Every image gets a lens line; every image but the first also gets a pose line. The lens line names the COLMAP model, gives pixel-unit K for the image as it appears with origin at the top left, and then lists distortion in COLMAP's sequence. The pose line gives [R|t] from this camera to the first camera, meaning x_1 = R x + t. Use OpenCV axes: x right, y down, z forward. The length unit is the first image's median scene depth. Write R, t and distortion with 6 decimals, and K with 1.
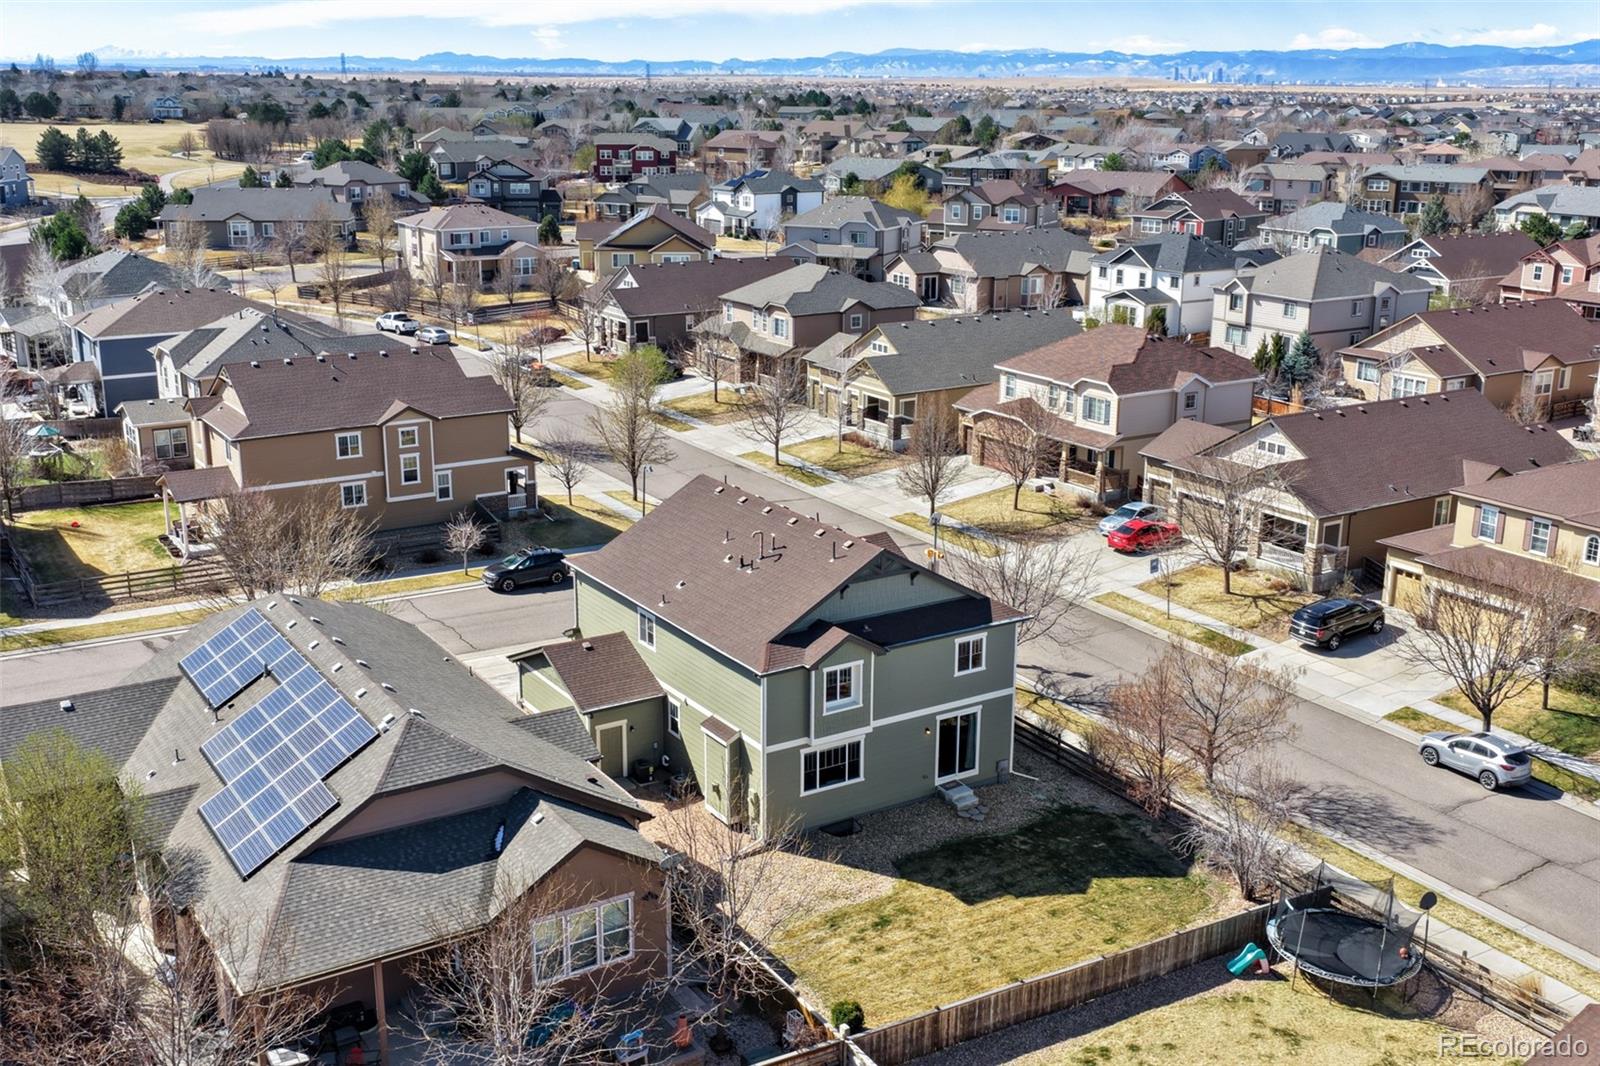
lens RADIAL K [[1644.7, 0, 803.6], [0, 1644.7, 532.2], [0, 0, 1]] dist [-0.012594, 0.033539]
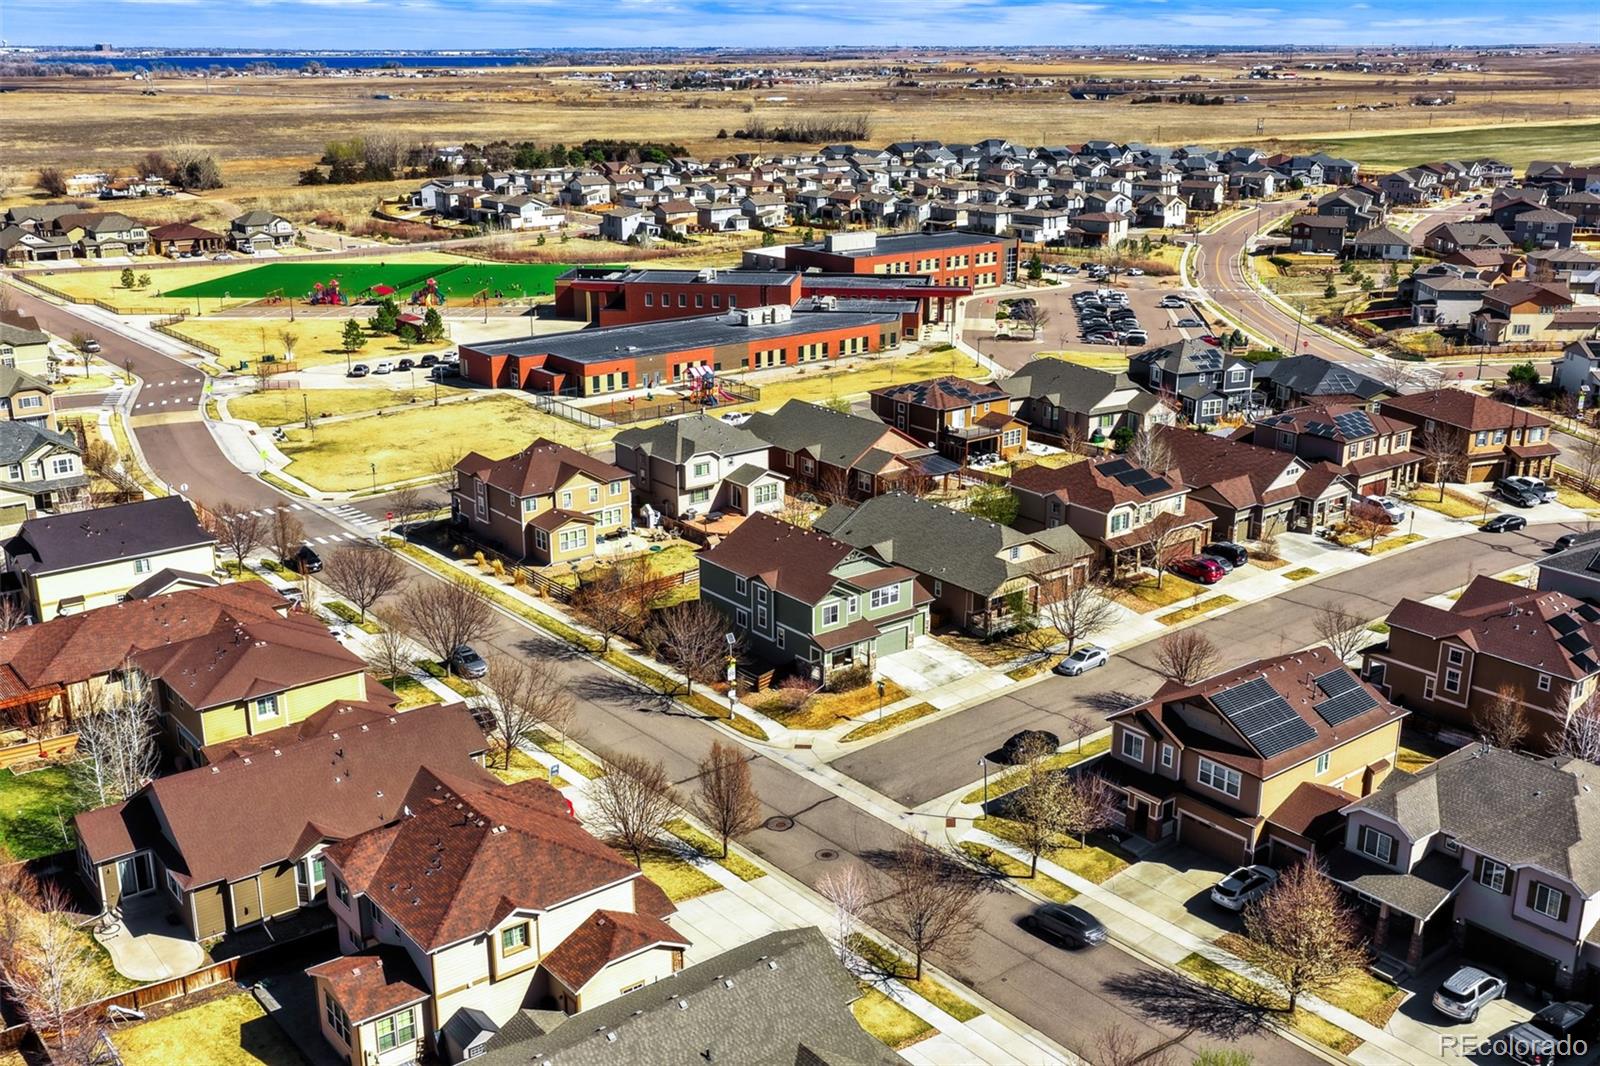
lens RADIAL K [[1573.5, 0, 804.9], [0, 1573.5, 536.9], [0, 0, 1]] dist [-0.011827, 0.031744]
pose [[-0.994598, 0.022573, -0.101315, 0.134174], [-0.036499, 0.837676, 0.544946, -0.767351], [0.097170, 0.545701, -0.832327, 1.847126]]
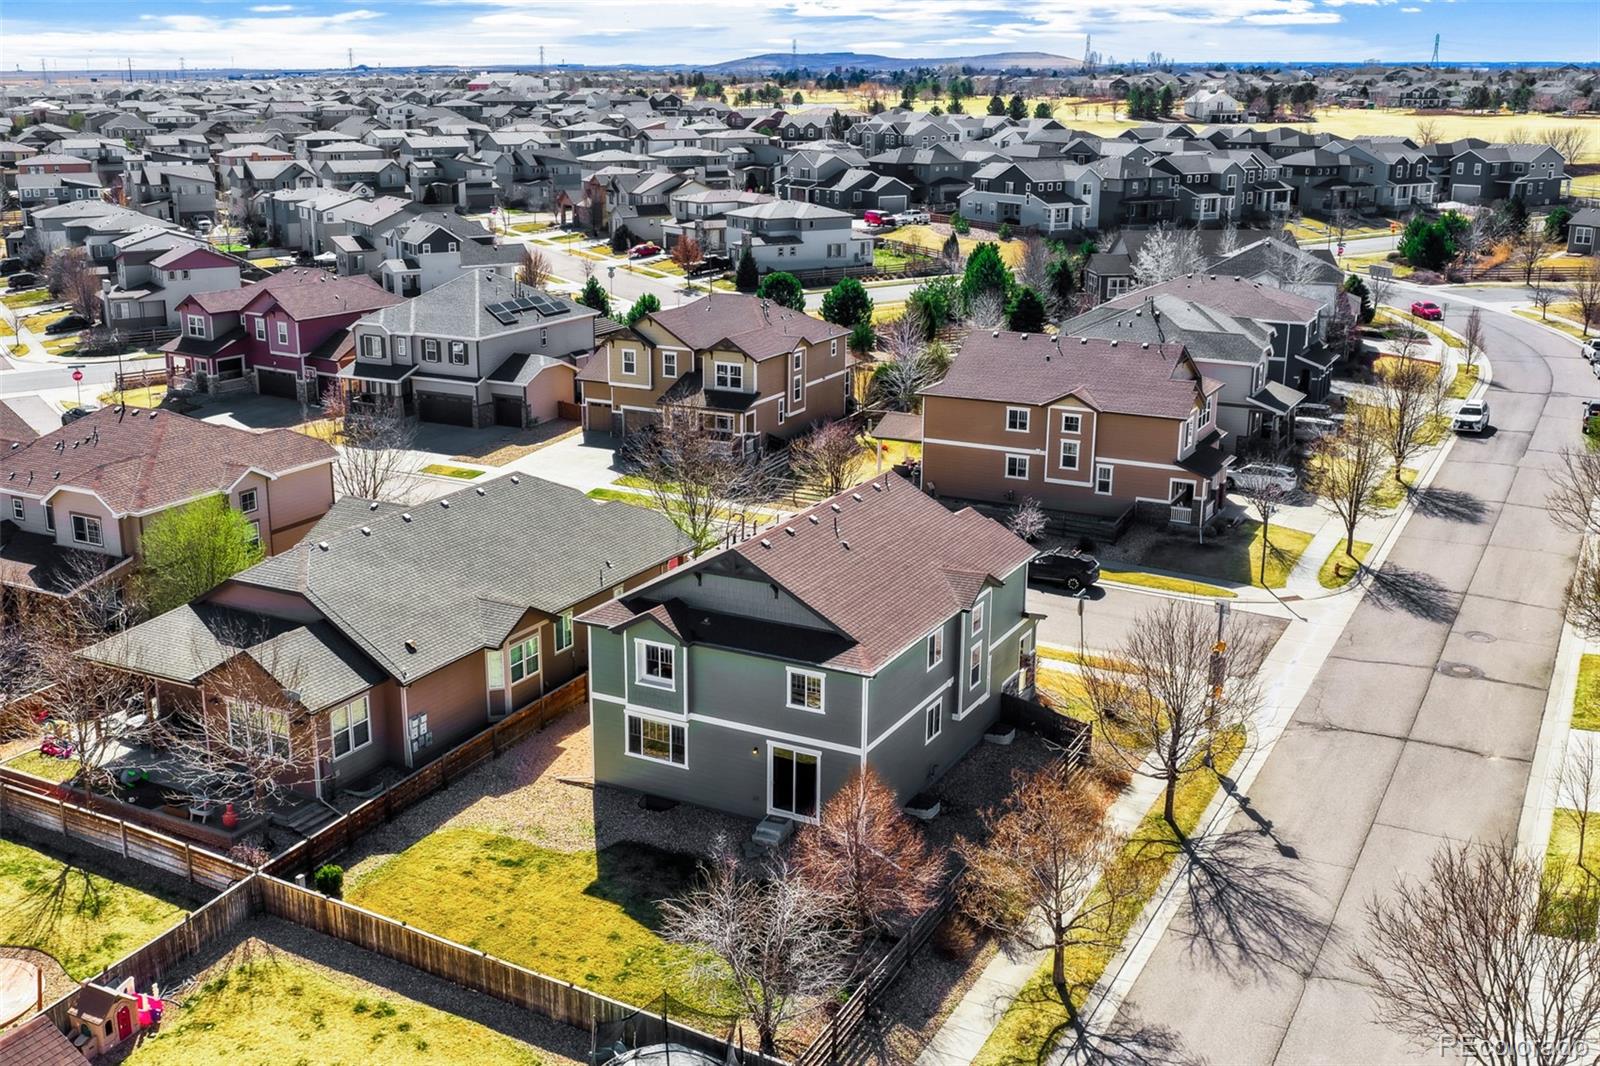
lens RADIAL K [[1641.5, 0, 717.0], [0, 1641.5, 535.7], [0, 0, 1]] dist [-0.012801, 0.028484]
pose [[0.463506, 0.231878, -0.855216, 0.542210], [-0.229520, 0.963631, 0.136879, -0.079267], [0.855852, 0.132845, 0.499869, 0.312082]]
